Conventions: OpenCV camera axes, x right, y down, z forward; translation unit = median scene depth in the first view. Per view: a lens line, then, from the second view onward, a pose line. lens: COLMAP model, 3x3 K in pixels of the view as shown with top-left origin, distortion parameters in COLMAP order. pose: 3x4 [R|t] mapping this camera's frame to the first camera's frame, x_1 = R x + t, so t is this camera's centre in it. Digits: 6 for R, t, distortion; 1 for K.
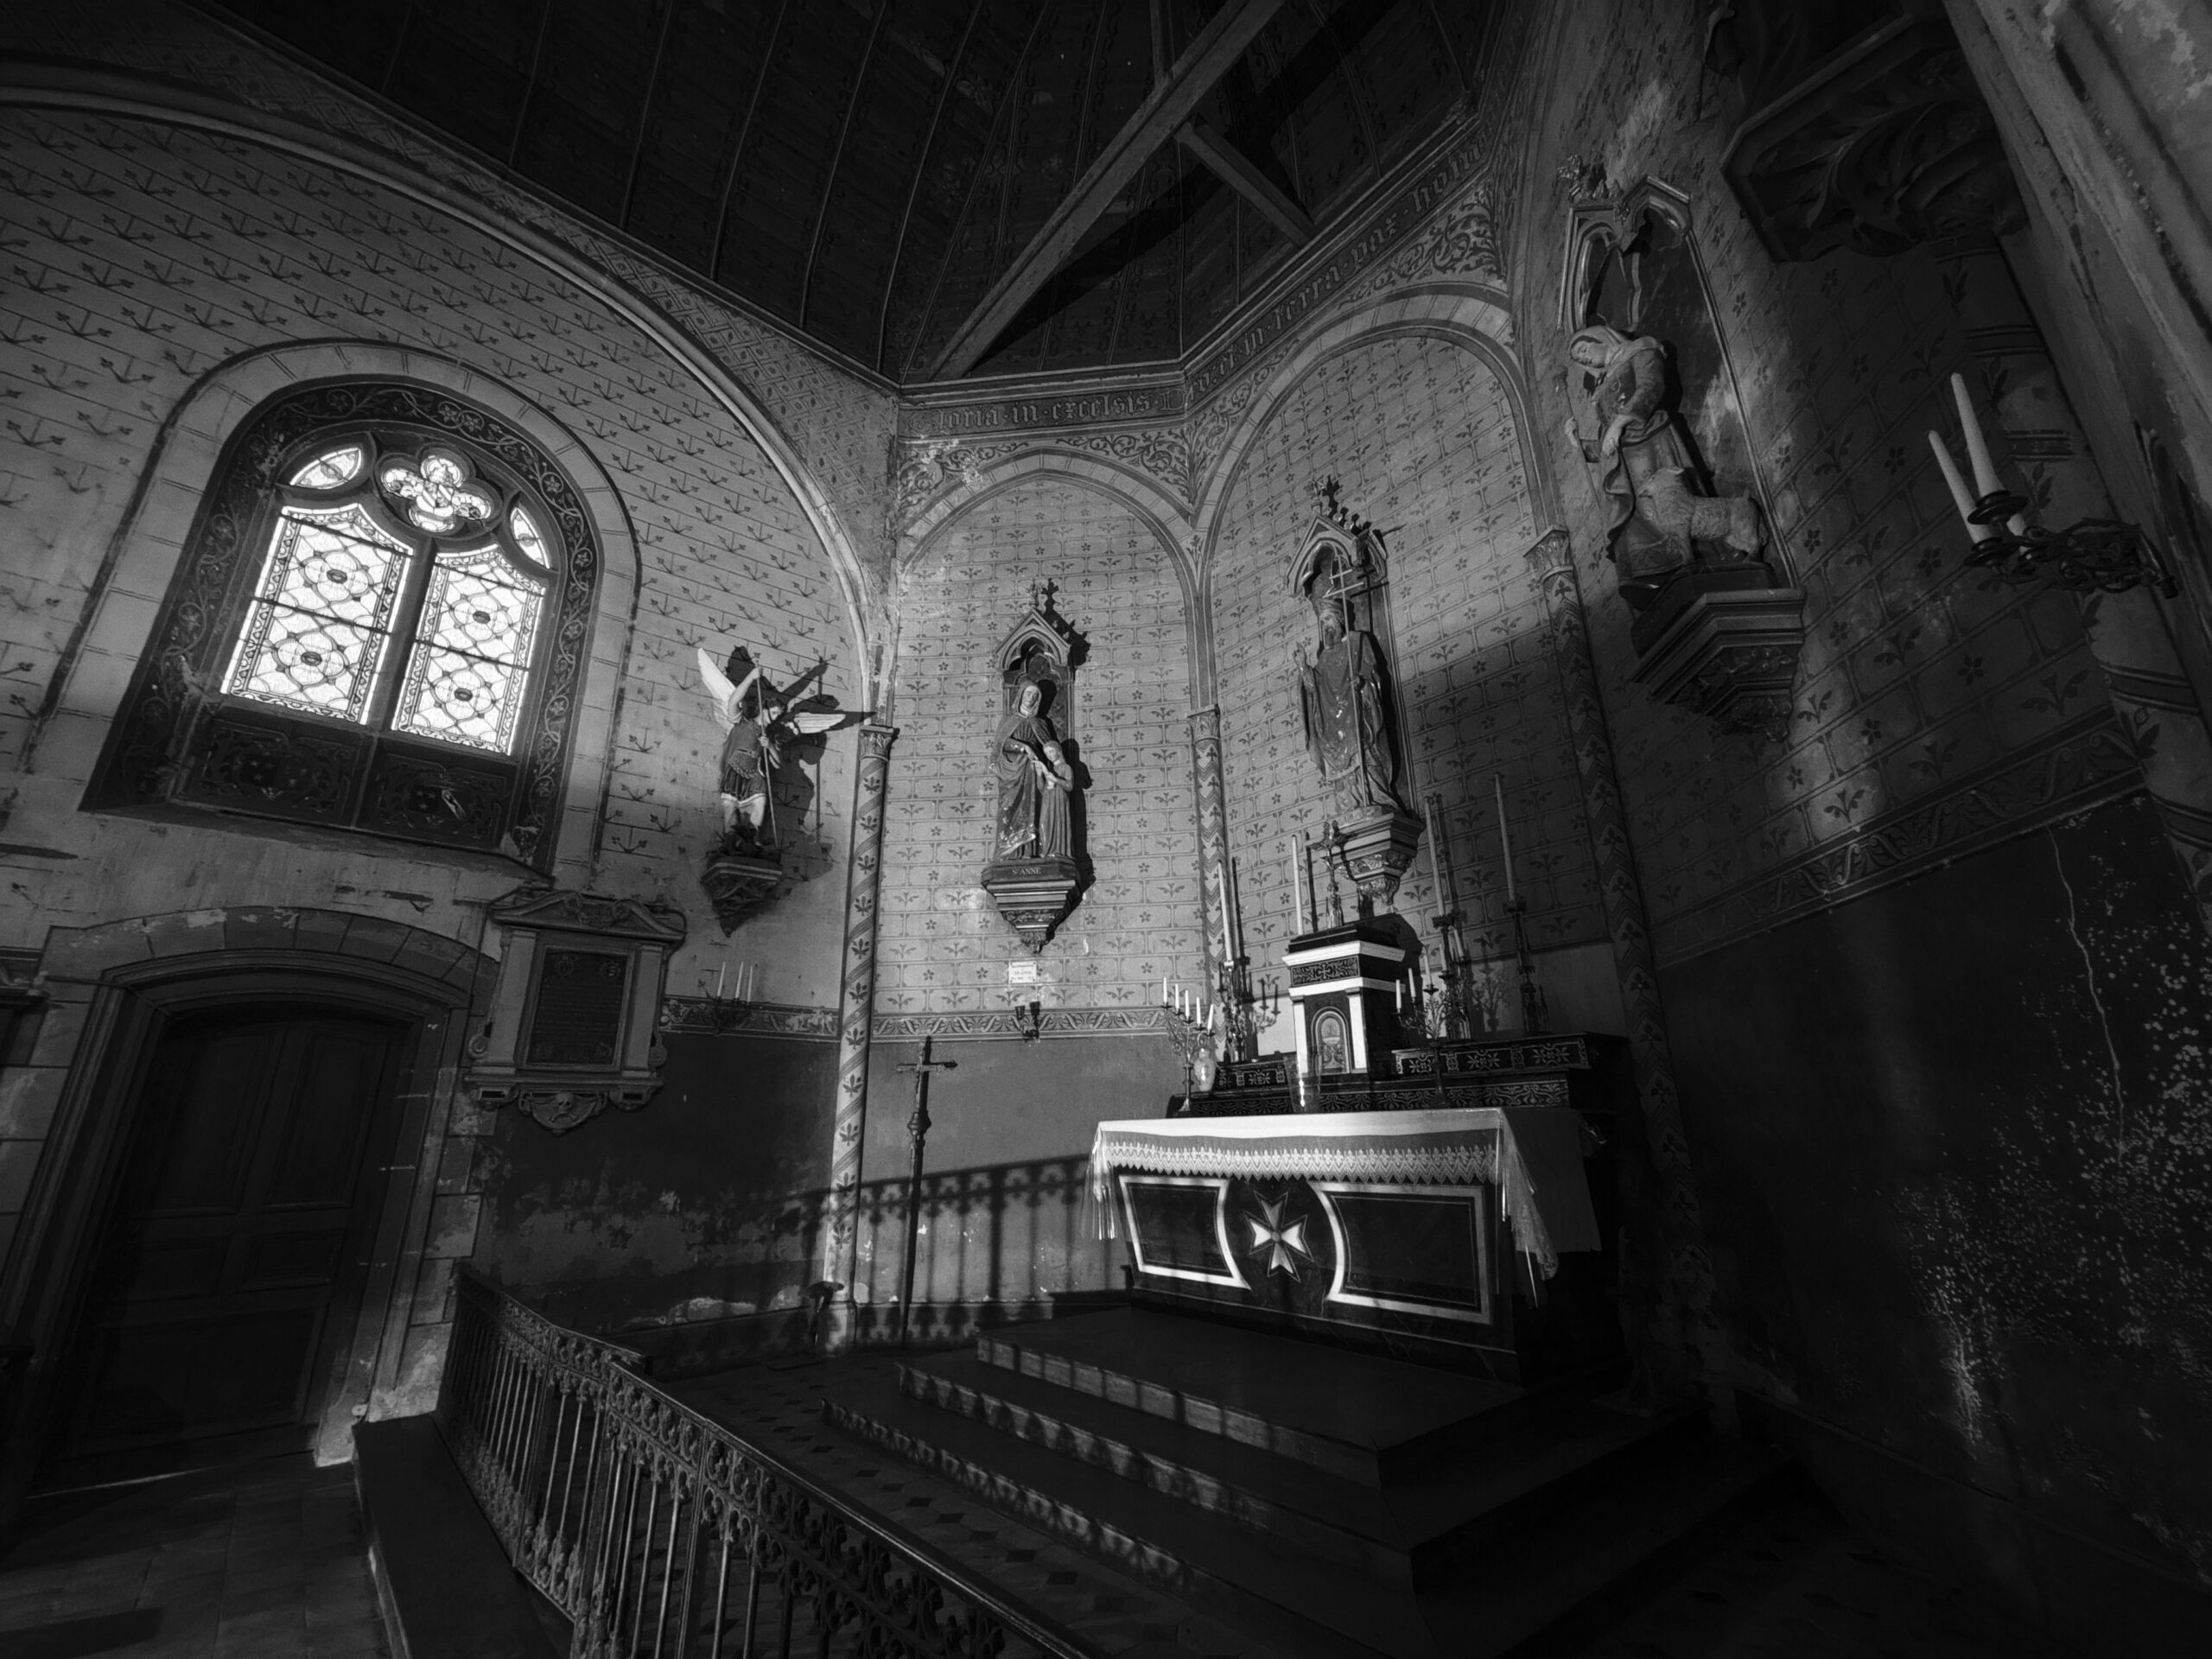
lens RADIAL K [[918.1, 0, 1103.7], [0, 918.1, 840.1], [0, 0, 1]] dist [-0.009280, 0.000125]
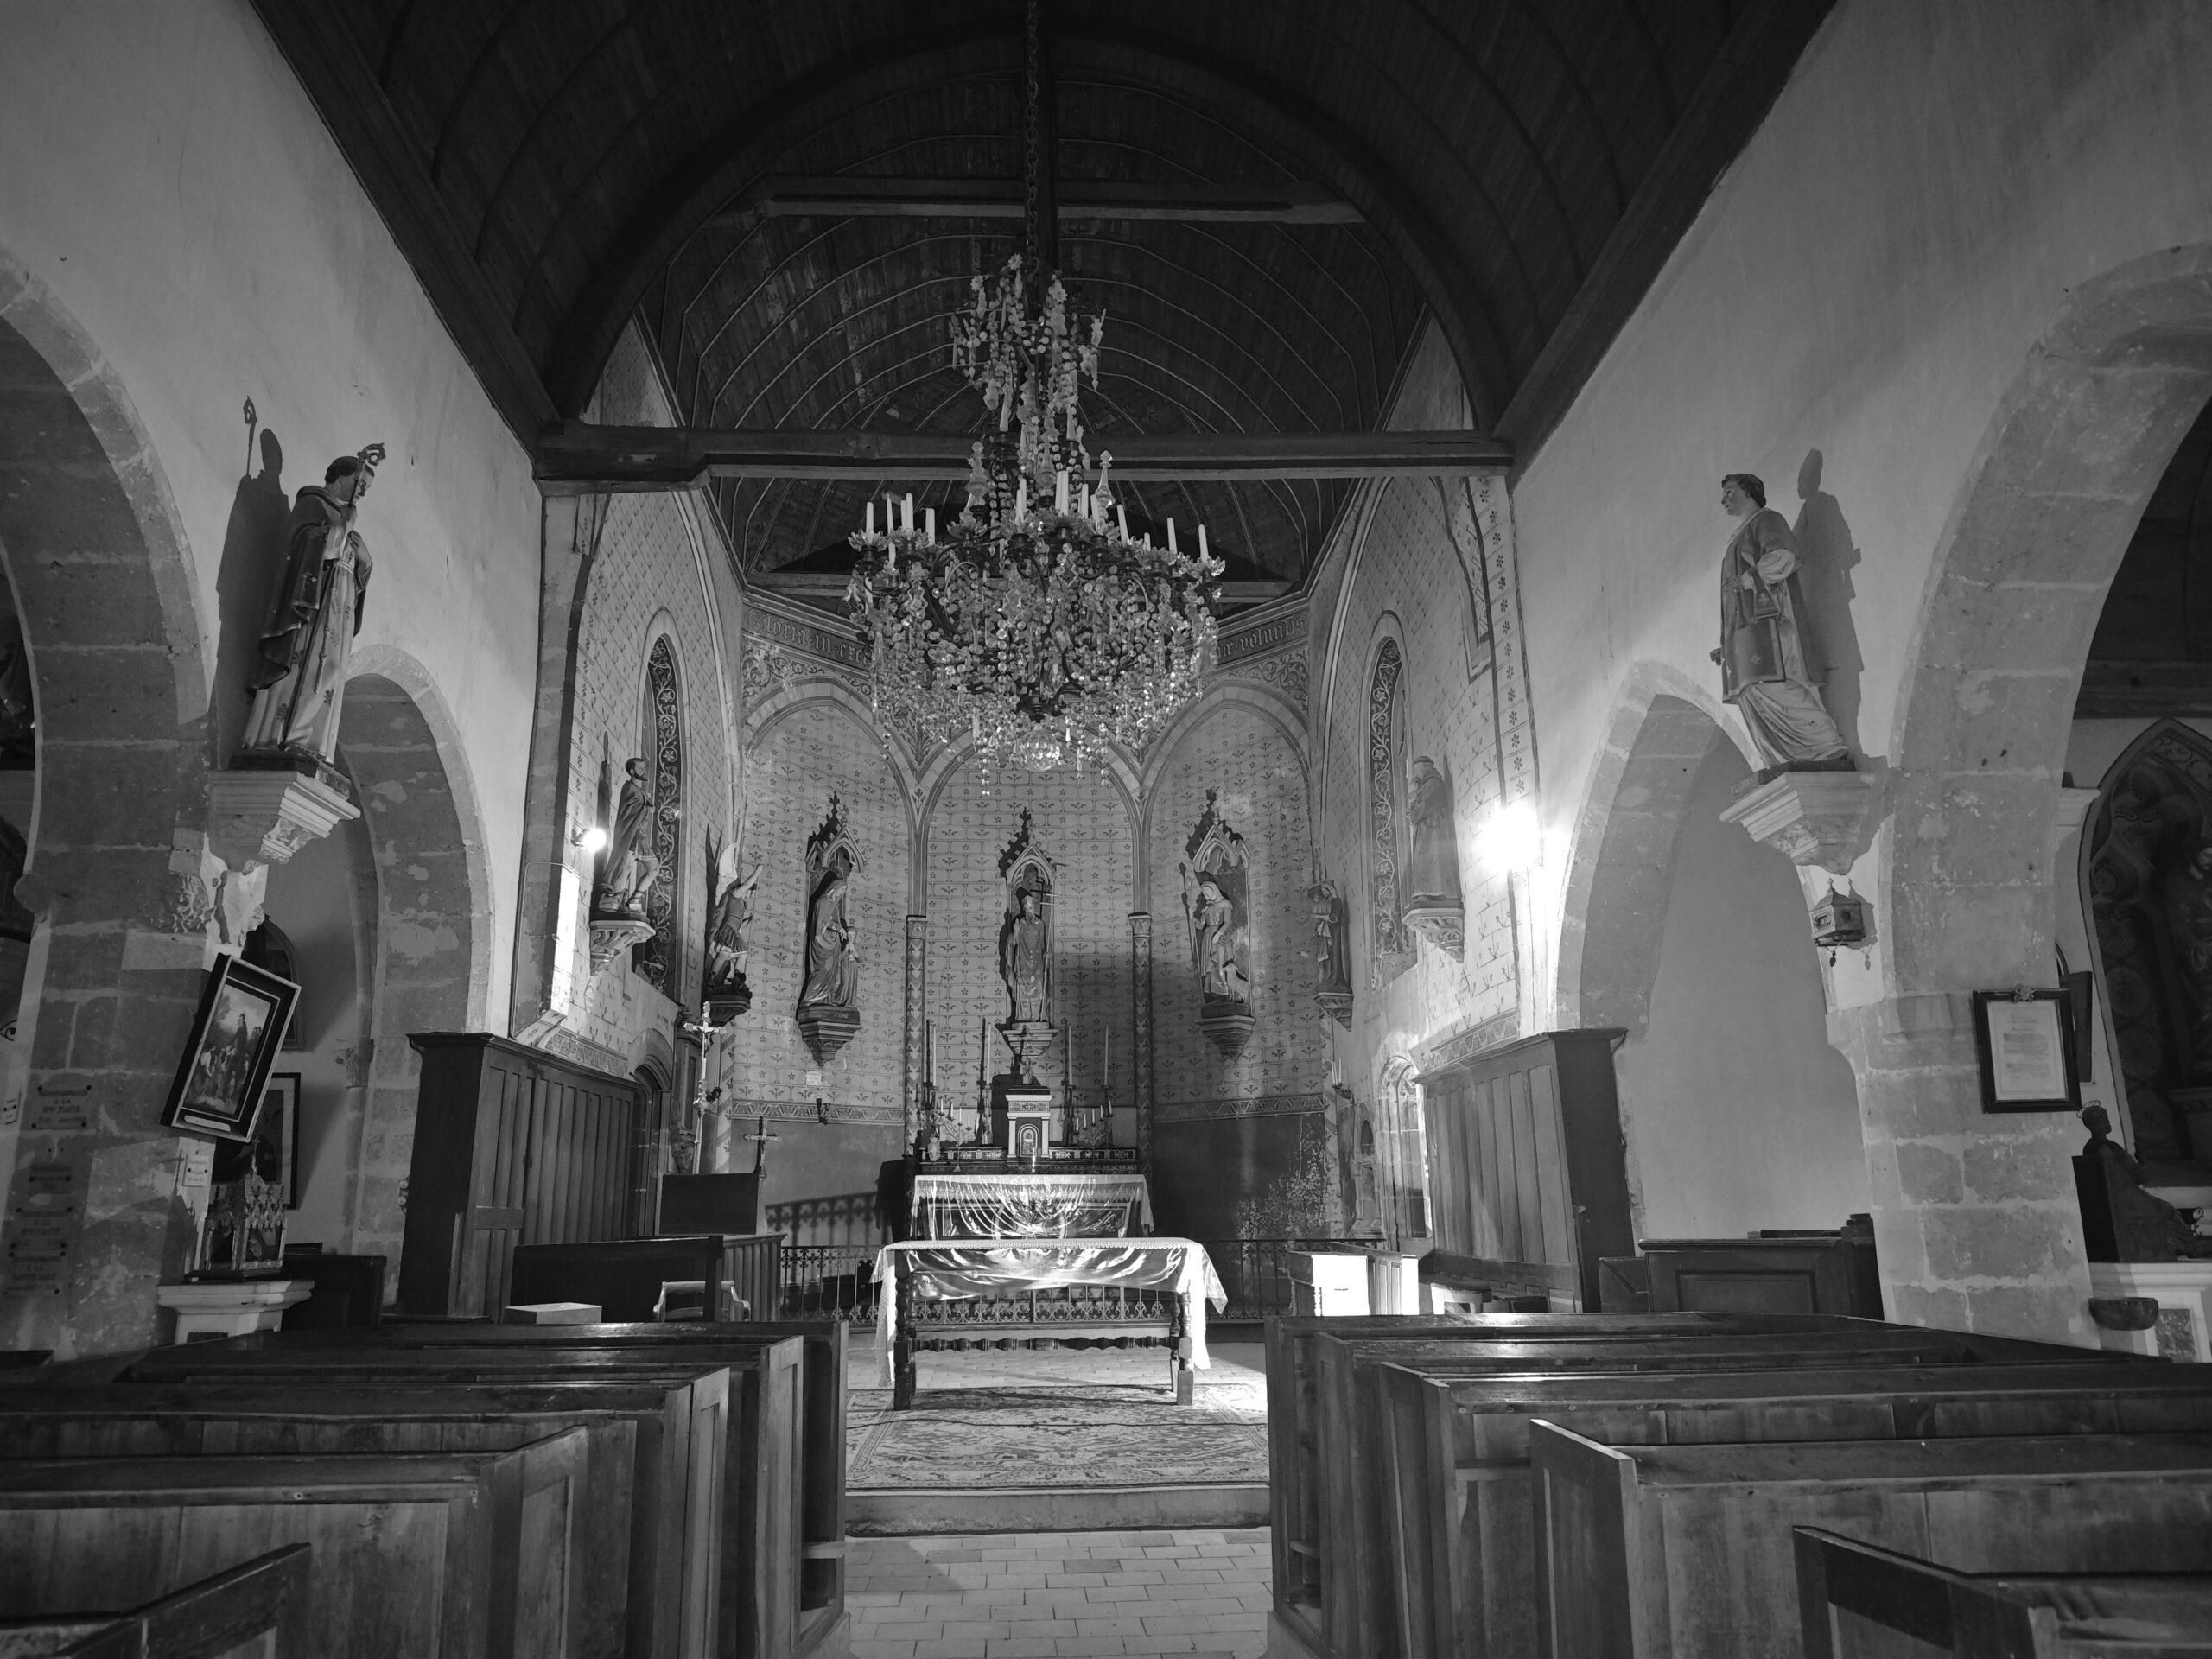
lens RADIAL K [[1558.7, 0, 1103.8], [0, 1558.7, 839.2], [0, 0, 1]] dist [0.046498, -0.082245]
pose [[0.591089, 0.199046, 0.781661, -1.878048], [-0.251314, 0.966283, -0.056016, -0.211297], [-0.766456, -0.163332, 0.621183, -0.898048]]
